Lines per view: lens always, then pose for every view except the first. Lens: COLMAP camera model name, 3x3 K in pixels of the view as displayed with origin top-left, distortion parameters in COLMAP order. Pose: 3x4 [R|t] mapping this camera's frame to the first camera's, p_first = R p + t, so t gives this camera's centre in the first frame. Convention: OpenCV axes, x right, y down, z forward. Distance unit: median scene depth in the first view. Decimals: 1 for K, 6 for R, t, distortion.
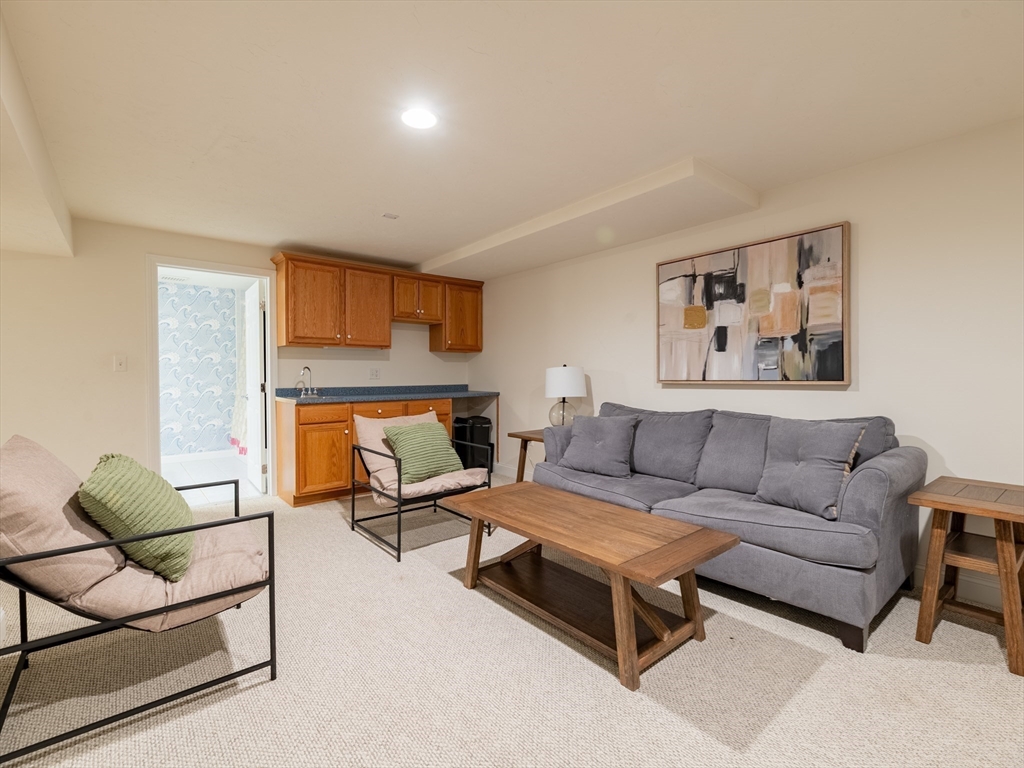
lens RADIAL K [[464.0, 0, 510.3], [0, 464.0, 381.6], [0, 0, 1]] dist [0.000138, -0.000879]
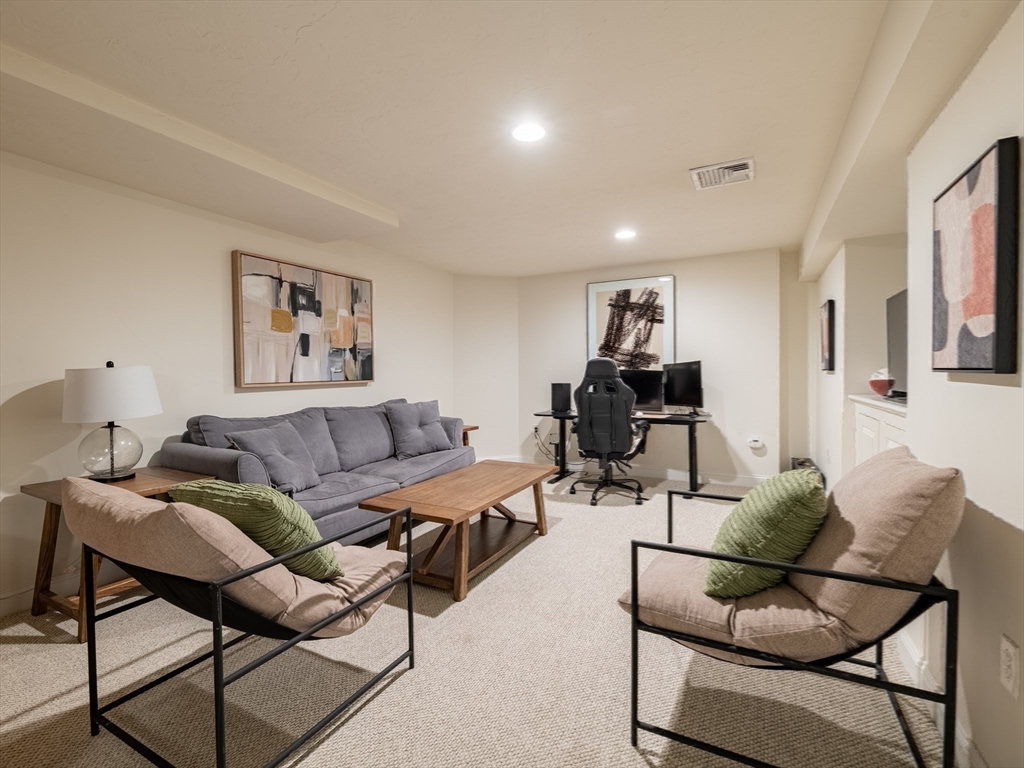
lens RADIAL K [[464.0, 0, 510.3], [0, 464.0, 381.6], [0, 0, 1]] dist [0.000138, -0.000879]
pose [[-0.386873, -0.009215, 0.922087, -0.801261], [0.025792, 0.999451, 0.020809, -0.014149], [-0.921772, 0.031833, -0.386423, 1.010401]]
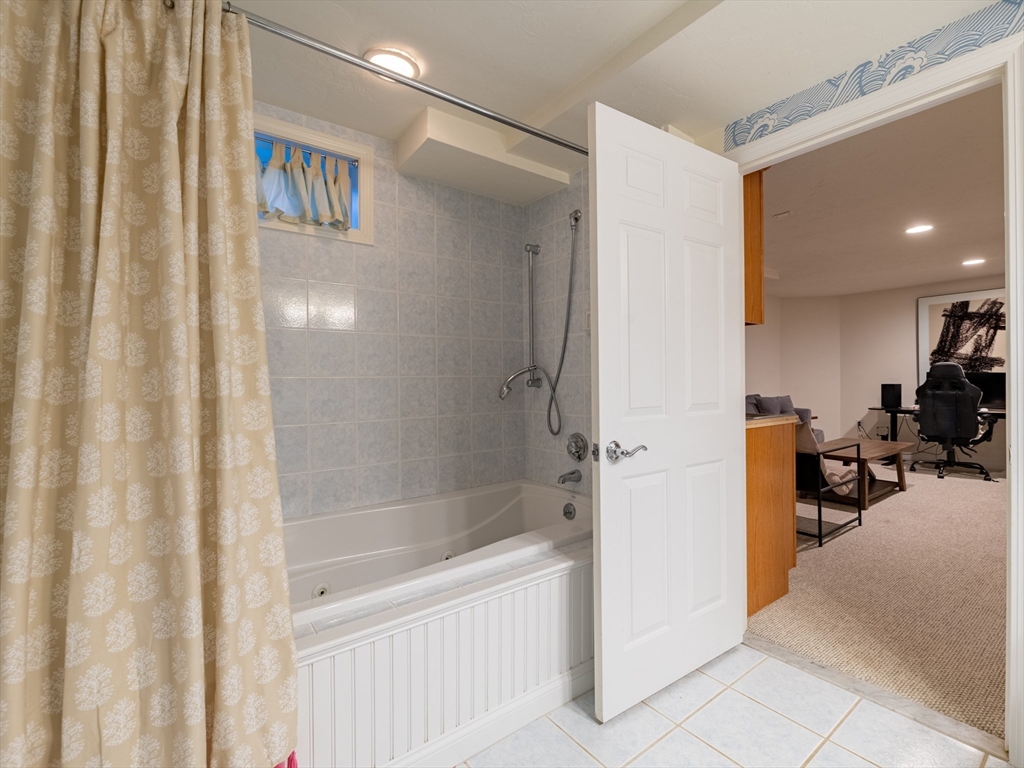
lens RADIAL K [[470.8, 0, 514.5], [0, 470.8, 393.7], [0, 0, 1]] dist [-0.001438, -0.000542]
pose [[0.044608, -0.019631, 0.998812, -1.382131], [0.029020, 0.999410, 0.018347, -0.011136], [-0.998583, 0.028167, 0.045151, 1.678128]]
